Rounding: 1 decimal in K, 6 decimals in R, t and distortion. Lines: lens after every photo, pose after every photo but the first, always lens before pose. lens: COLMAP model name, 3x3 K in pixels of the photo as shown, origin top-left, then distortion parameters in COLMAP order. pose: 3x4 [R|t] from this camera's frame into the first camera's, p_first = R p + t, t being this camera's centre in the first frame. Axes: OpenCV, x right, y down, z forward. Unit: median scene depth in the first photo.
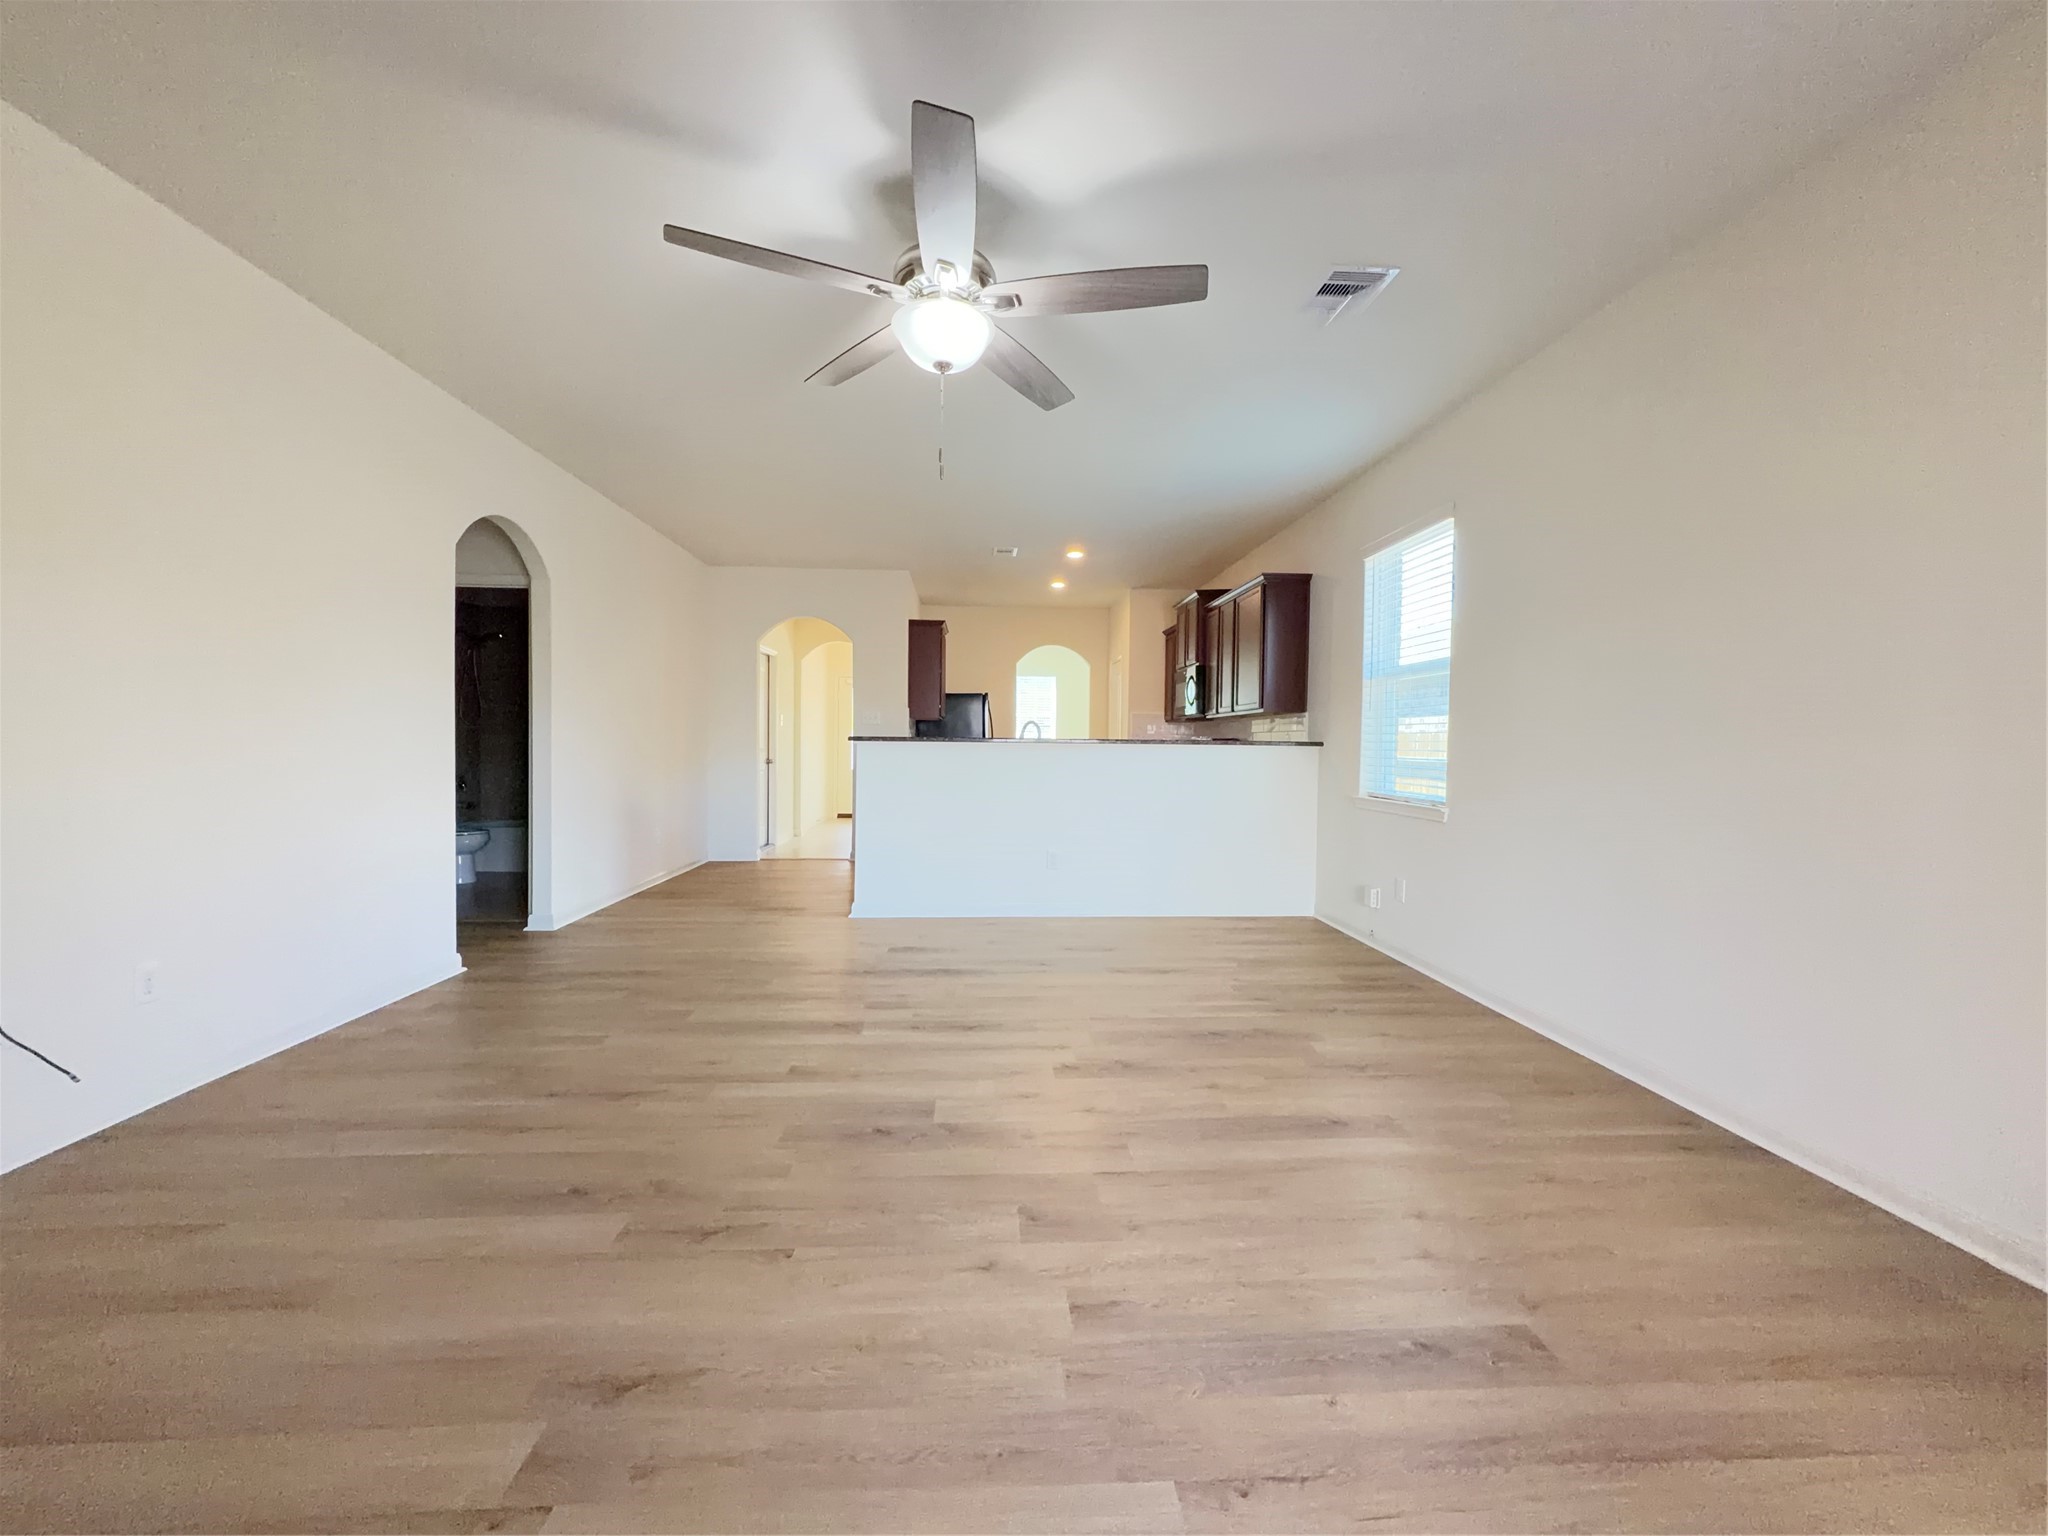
lens RADIAL K [[816.1, 0, 1024.0], [0, 816.1, 768.0], [0, 0, 1]] dist [0.000154, 0.000467]
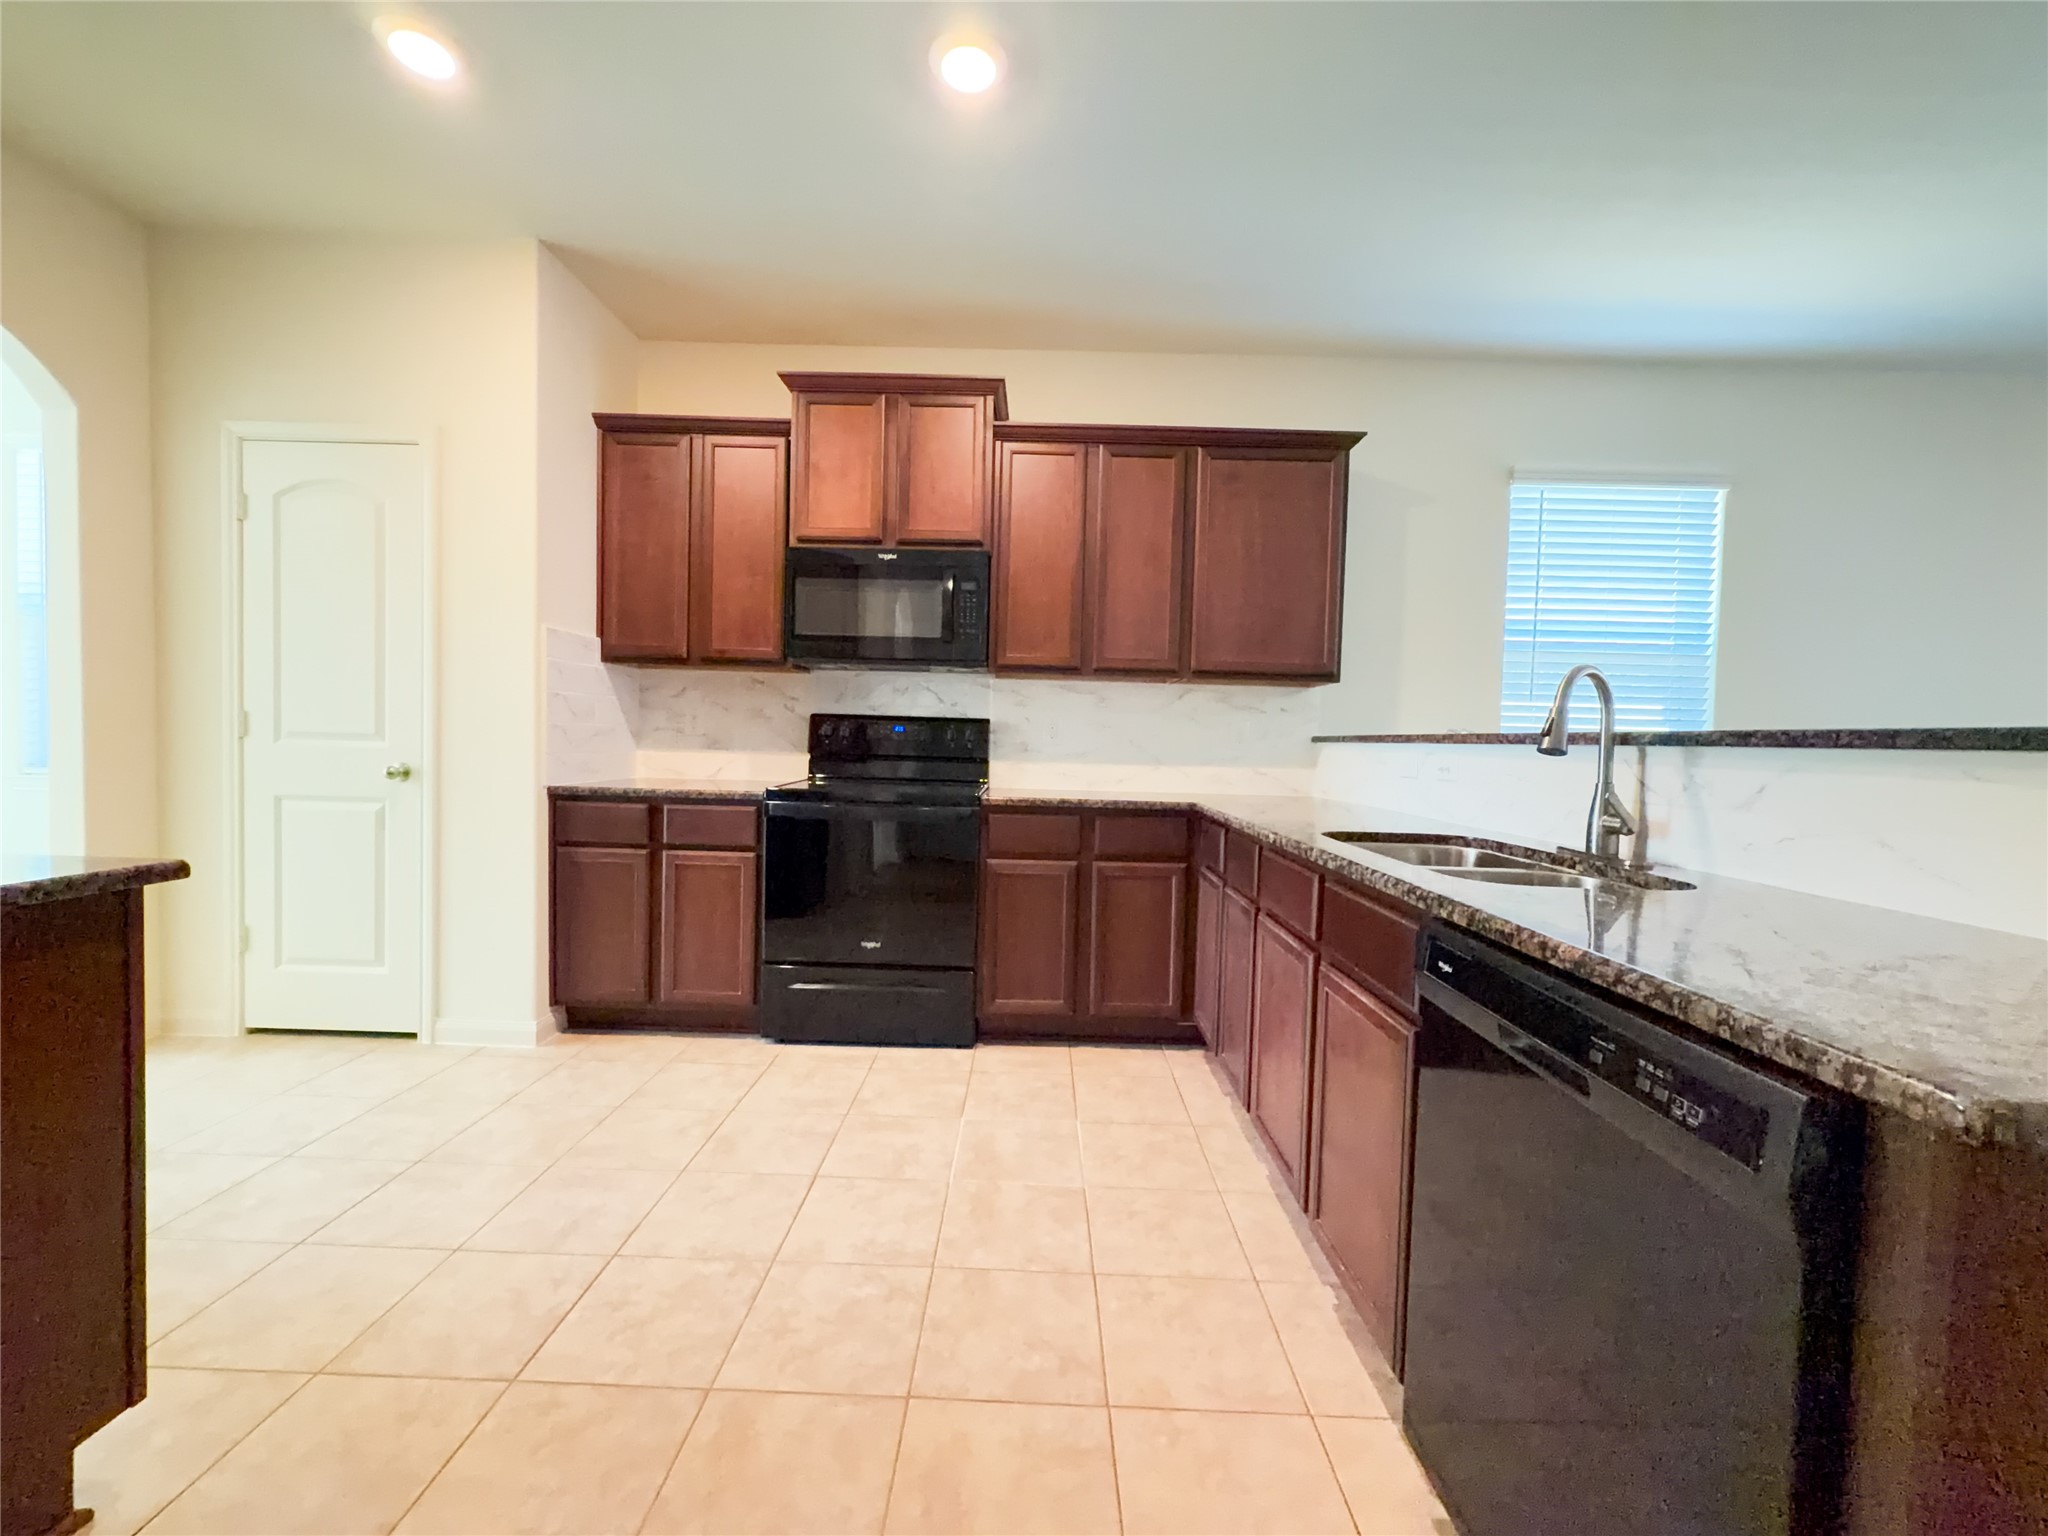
lens RADIAL K [[816.1, 0, 1024.0], [0, 816.1, 768.0], [0, 0, 1]] dist [0.000154, 0.000467]
pose [[0.071089, -0.046364, 0.996392, -0.371592], [0.003982, 0.998924, 0.046198, -0.048023], [-0.997462, 0.000683, 0.071197, 1.552501]]
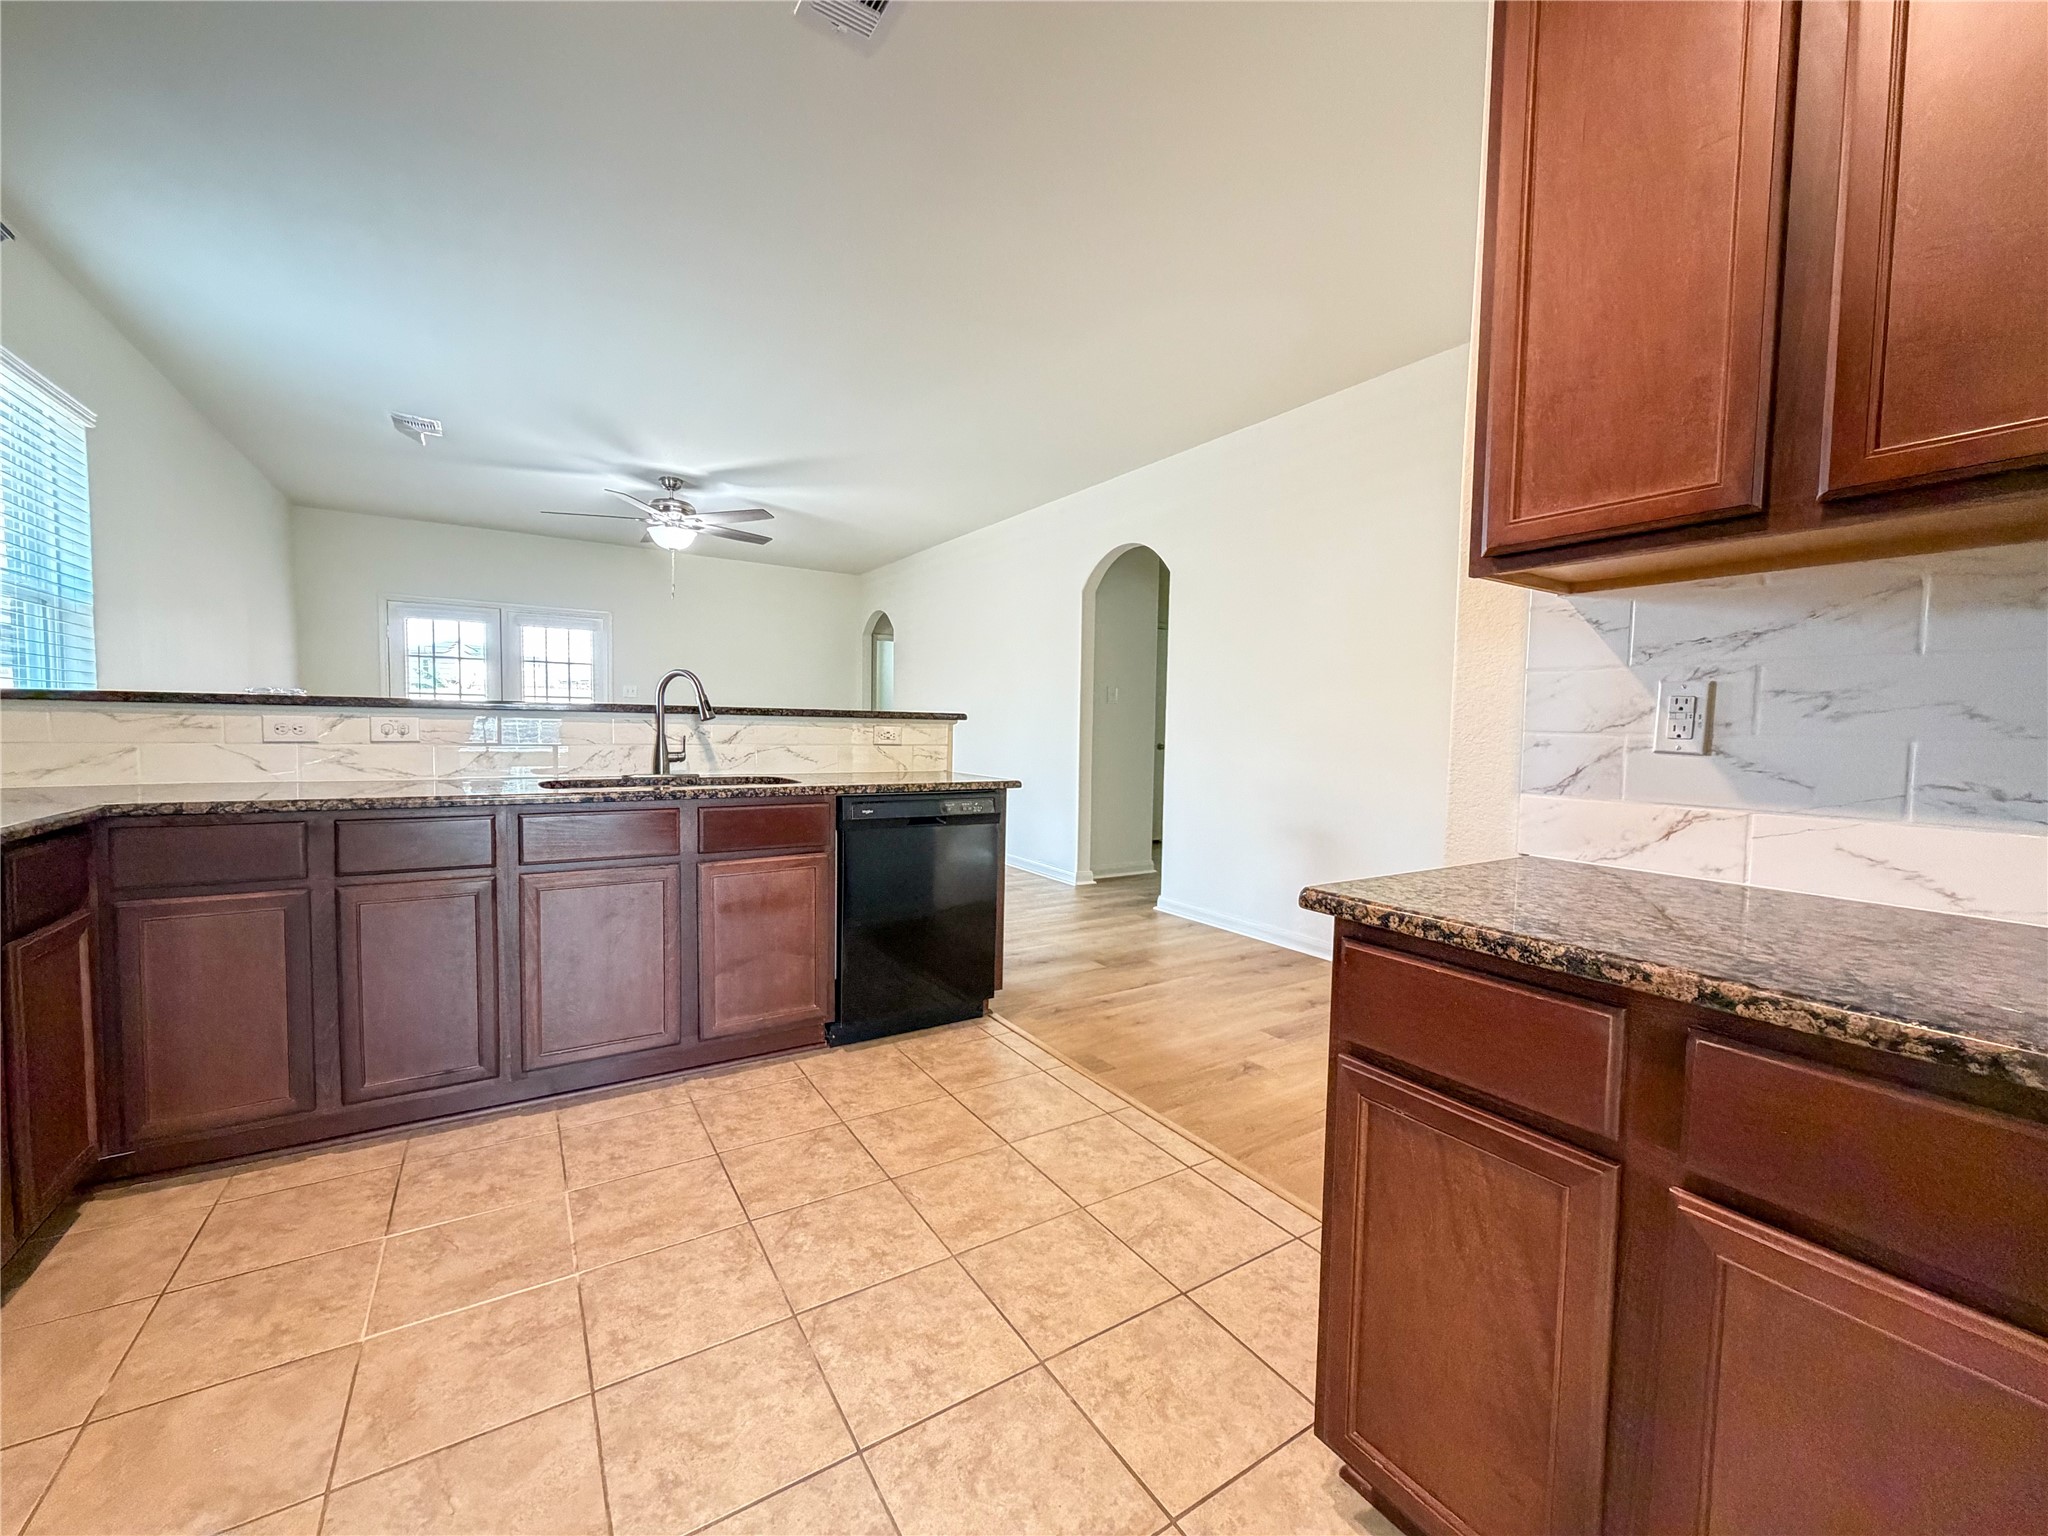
lens RADIAL K [[815.5, 0, 1028.7], [0, 815.5, 767.3], [0, 0, 1]] dist [-0.000580, -0.000181]
pose [[-0.870002, -0.003654, -0.493035, 0.099380], [-0.046345, 0.996151, 0.074398, -0.059526], [0.490865, 0.087576, -0.866823, 2.047757]]
